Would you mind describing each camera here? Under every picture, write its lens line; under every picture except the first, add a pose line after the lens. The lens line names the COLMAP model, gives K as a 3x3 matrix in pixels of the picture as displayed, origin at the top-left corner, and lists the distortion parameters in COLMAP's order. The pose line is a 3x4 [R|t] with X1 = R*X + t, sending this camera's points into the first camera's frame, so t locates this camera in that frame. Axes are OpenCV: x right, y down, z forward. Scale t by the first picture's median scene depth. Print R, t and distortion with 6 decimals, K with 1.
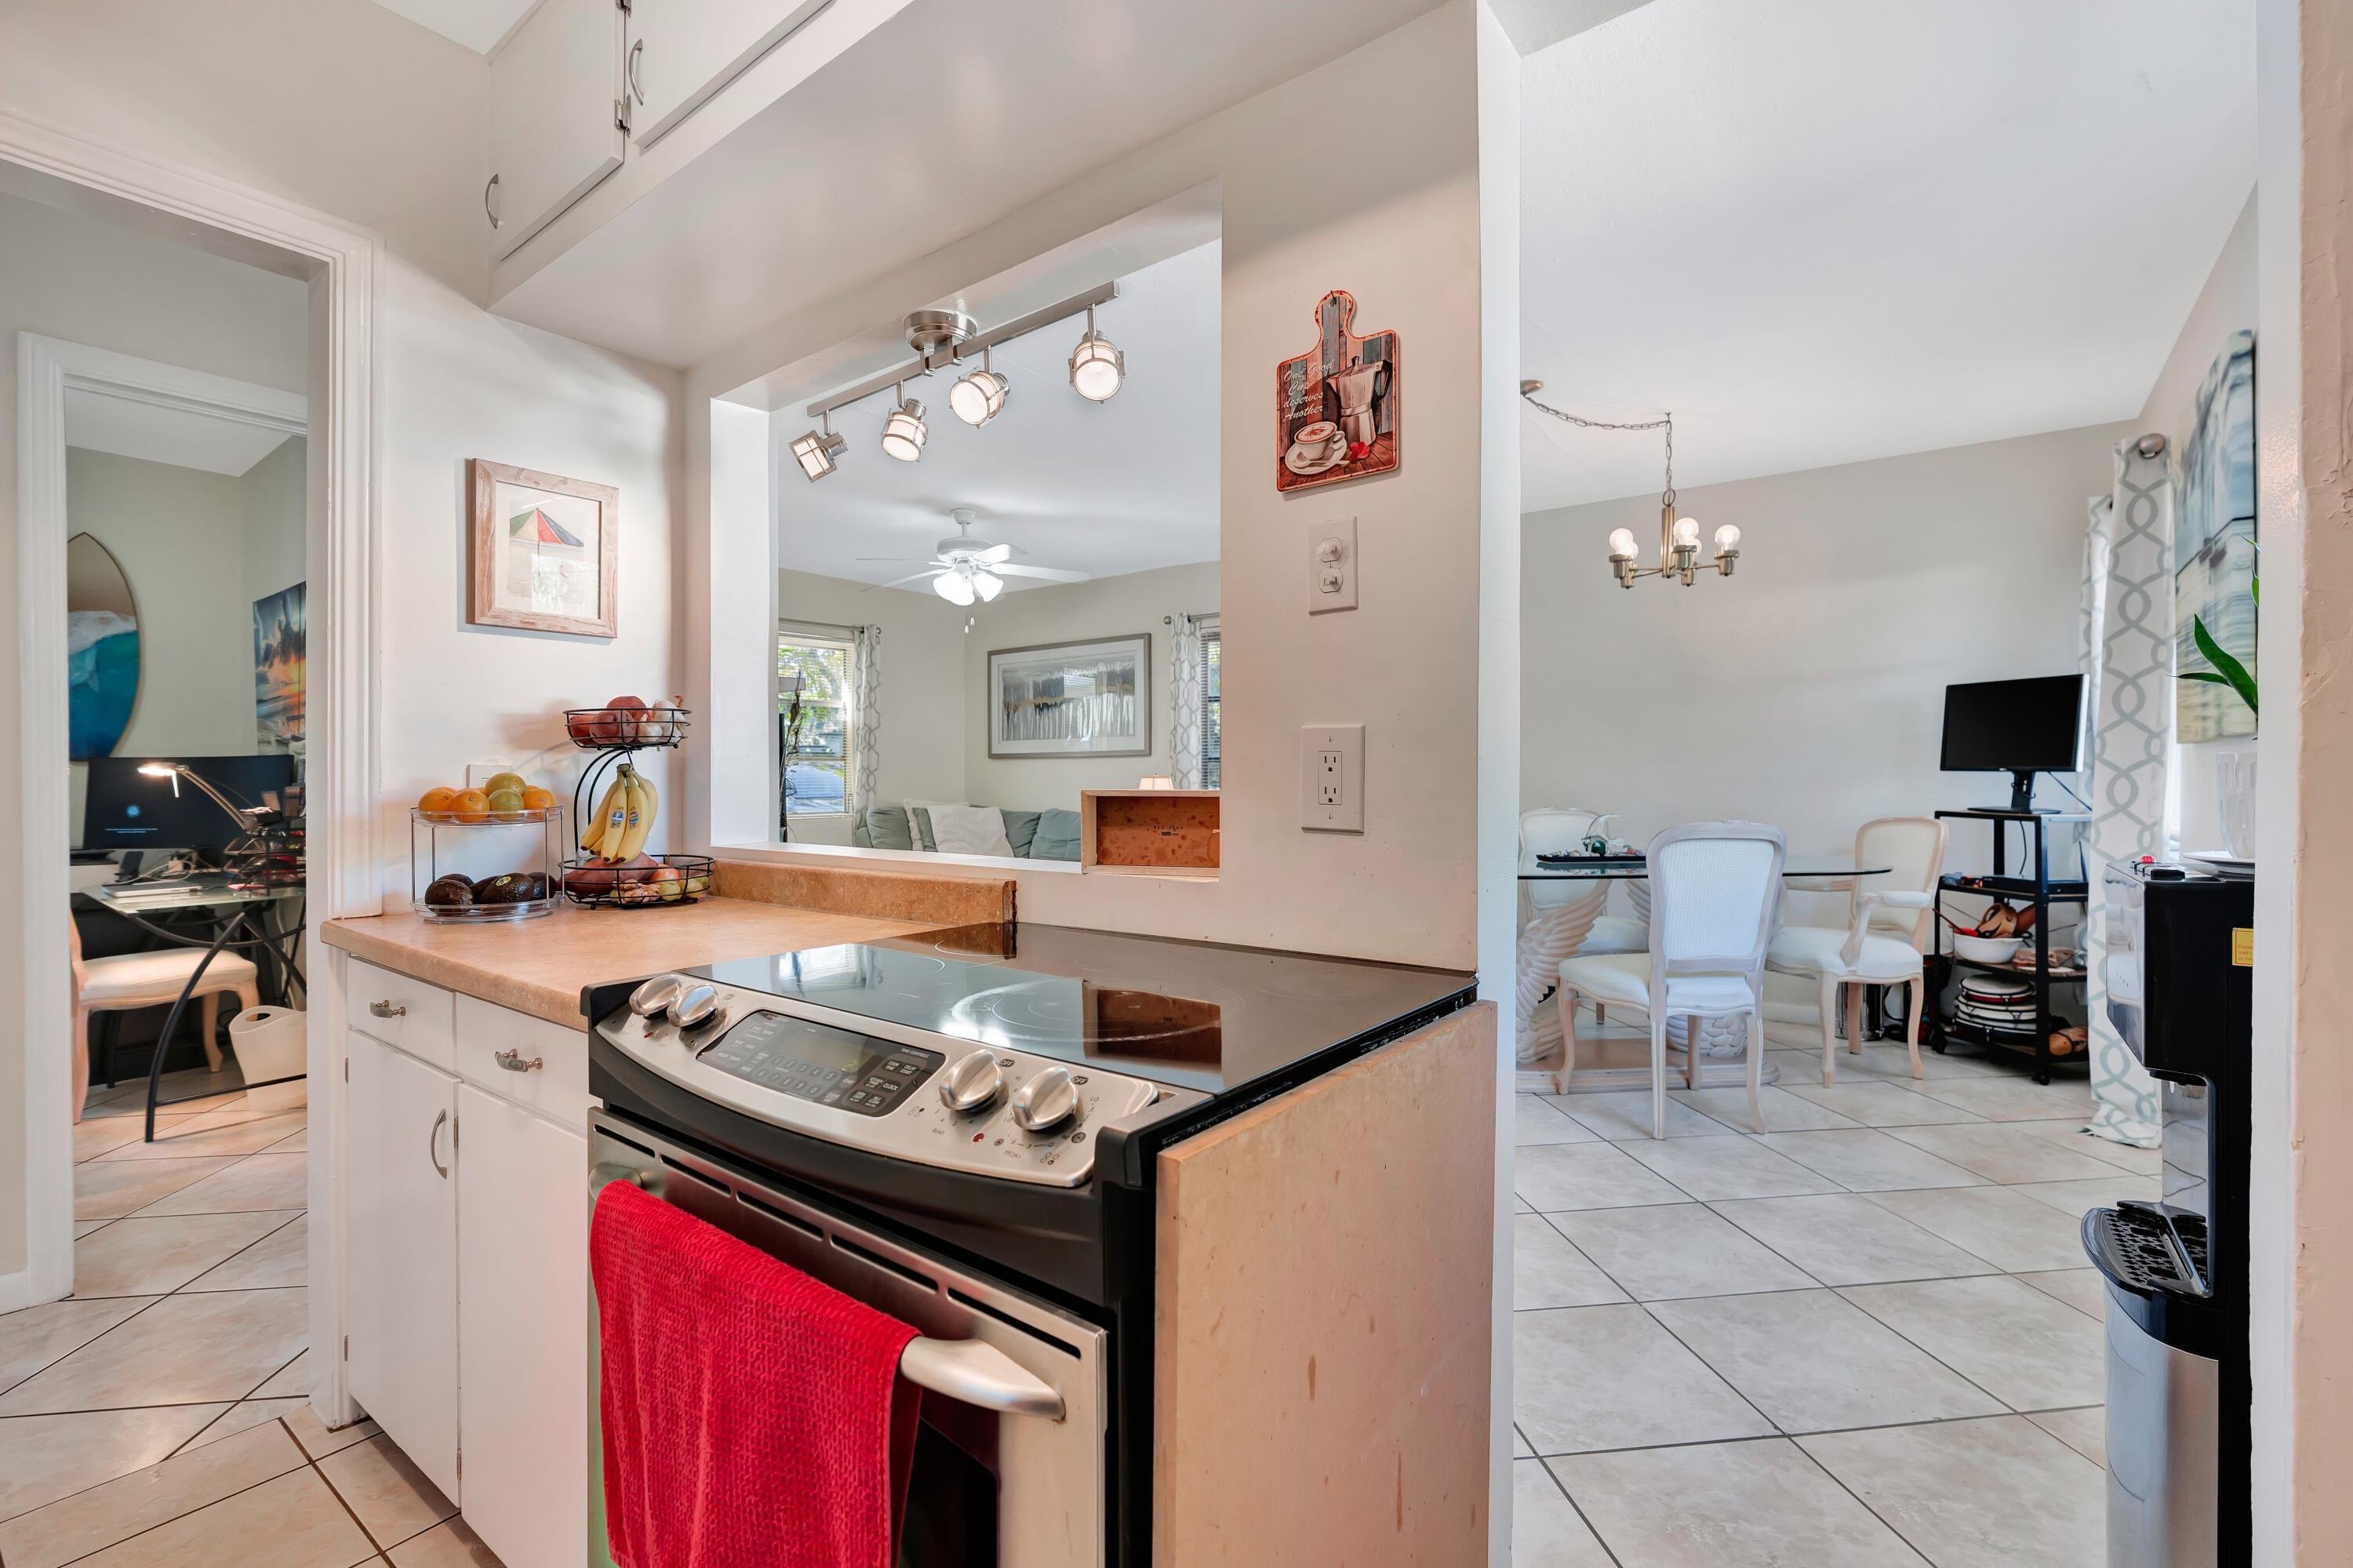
lens RADIAL K [[1057.9, 0, 1187.8], [0, 1057.9, 781.4], [0, 0, 1]] dist [-0.004404, 0.001586]
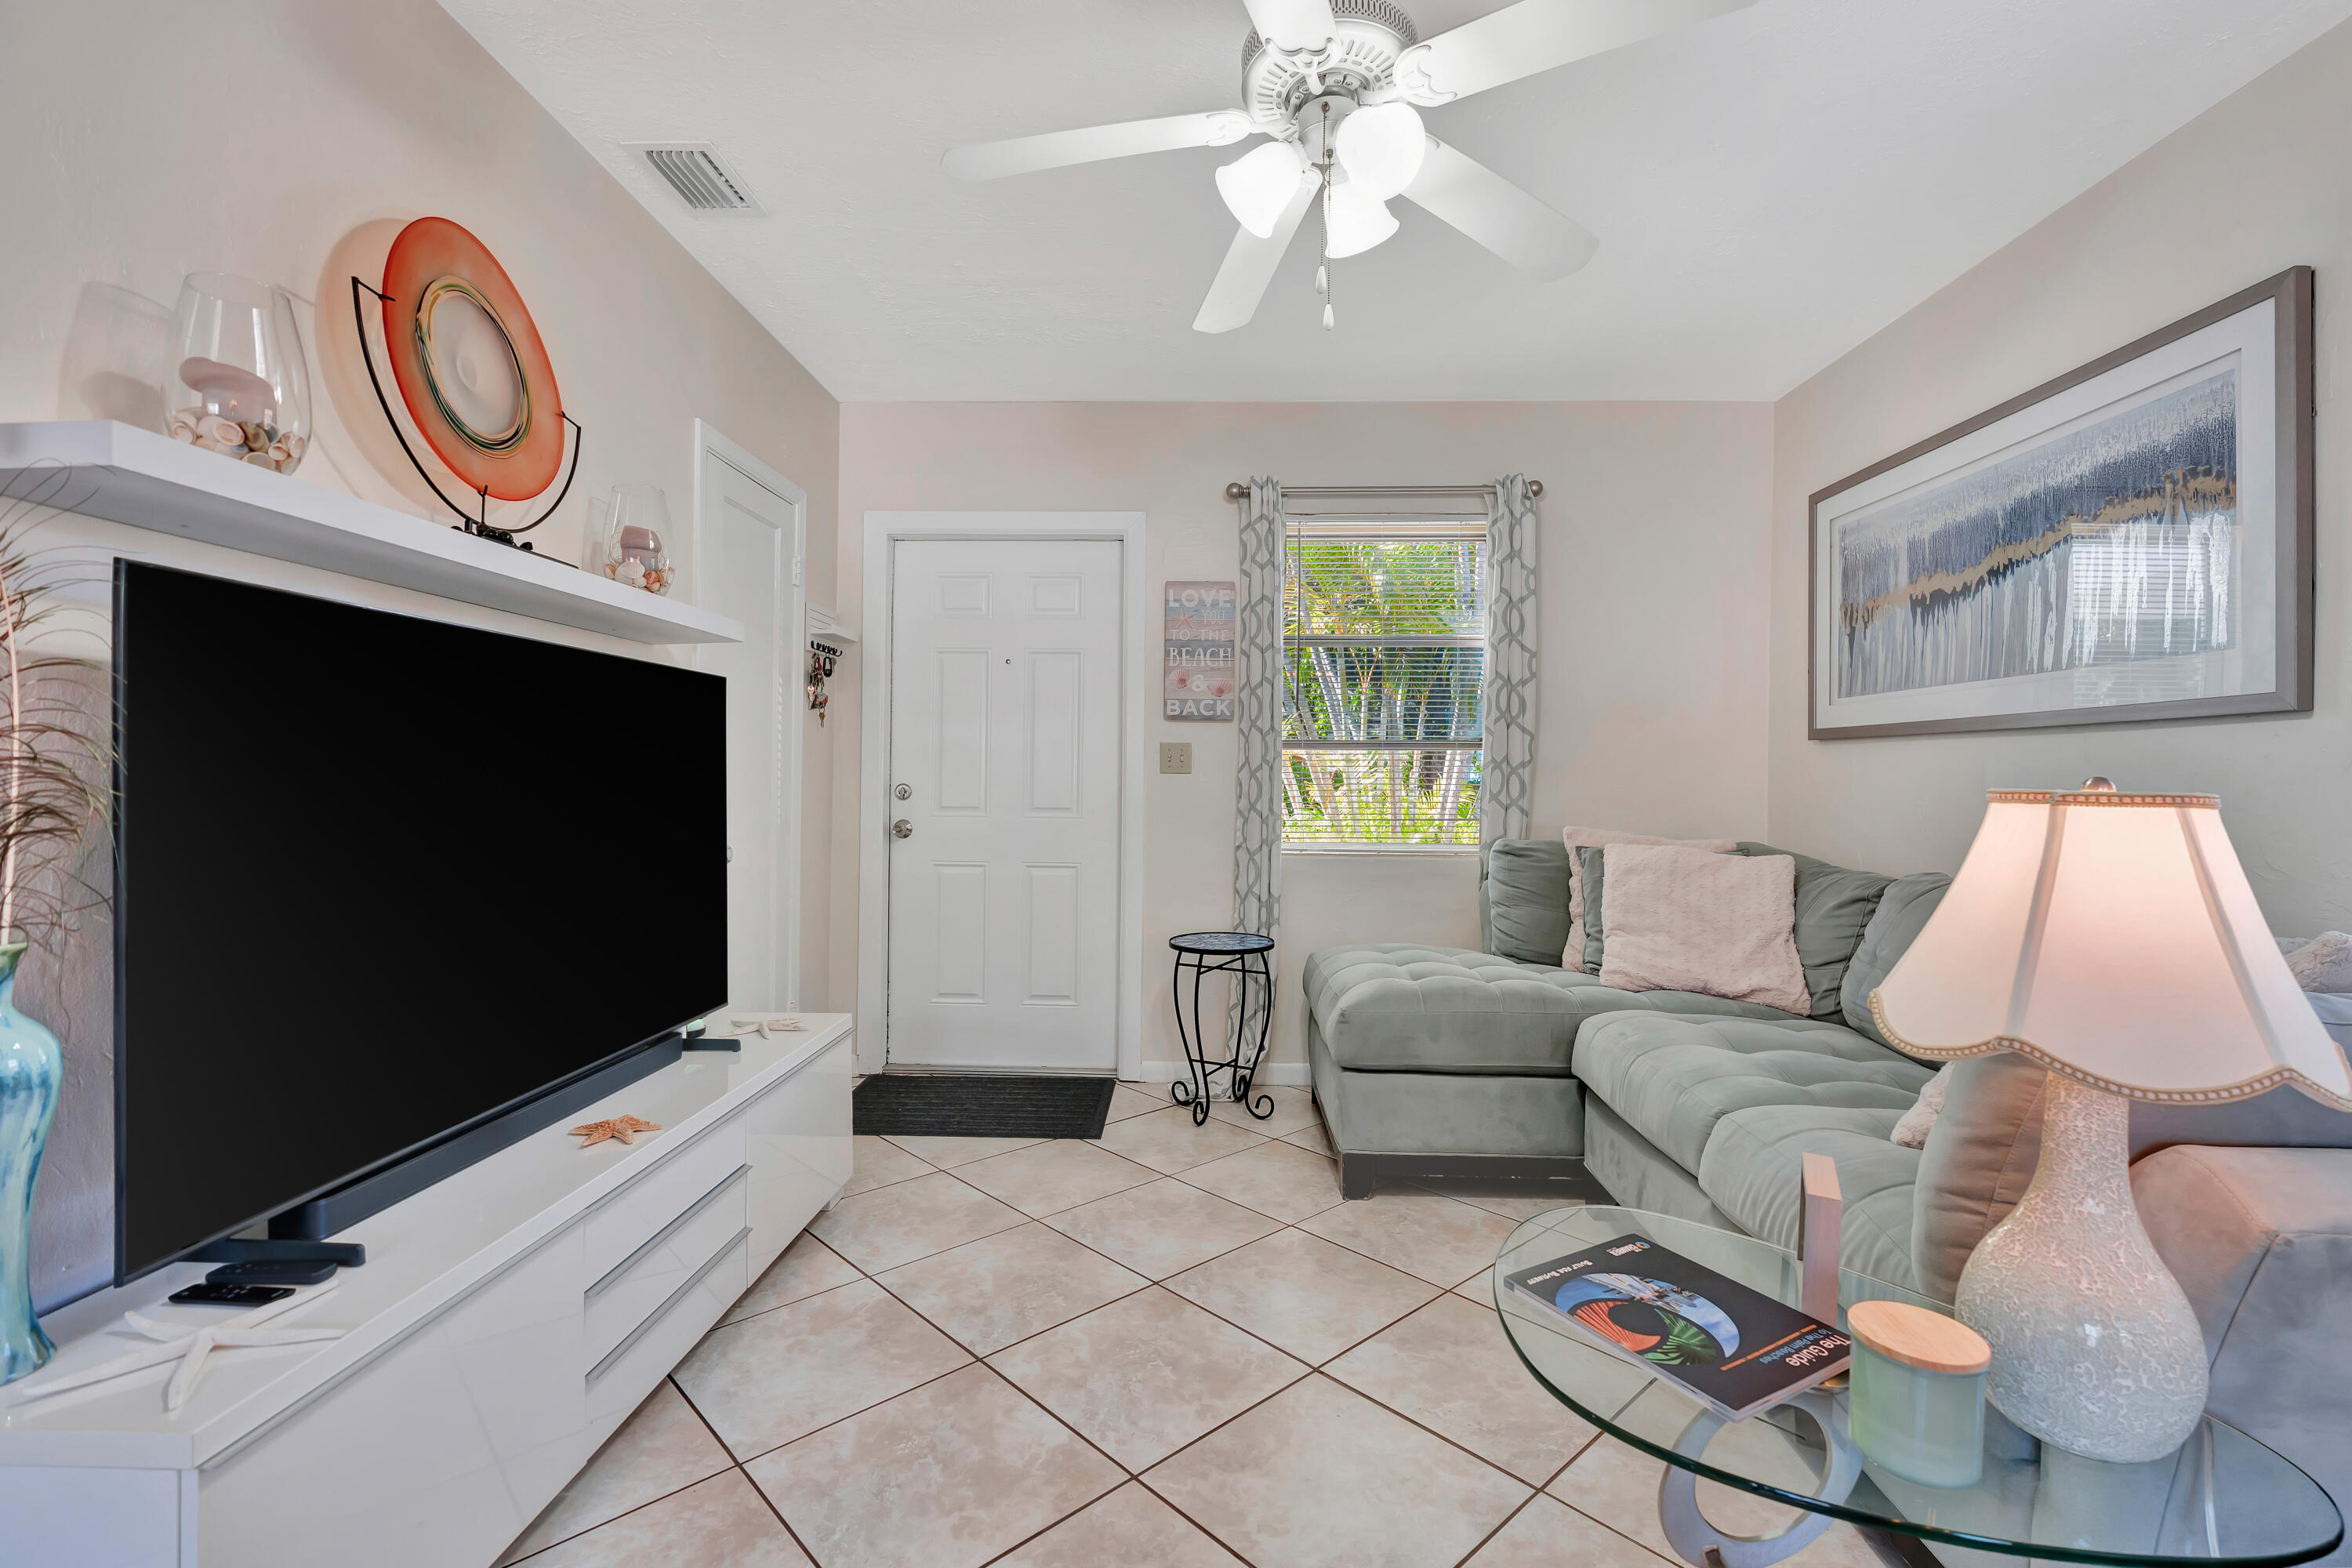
lens RADIAL K [[1057.4, 0, 1187.1], [0, 1057.4, 777.5], [0, 0, 1]] dist [-0.004404, 0.001586]
pose [[0.582682, 0.008615, -0.812654, 0.073836], [-0.014320, 0.999897, 0.000332, -0.012380], [0.812574, 0.011443, 0.582746, 2.351245]]
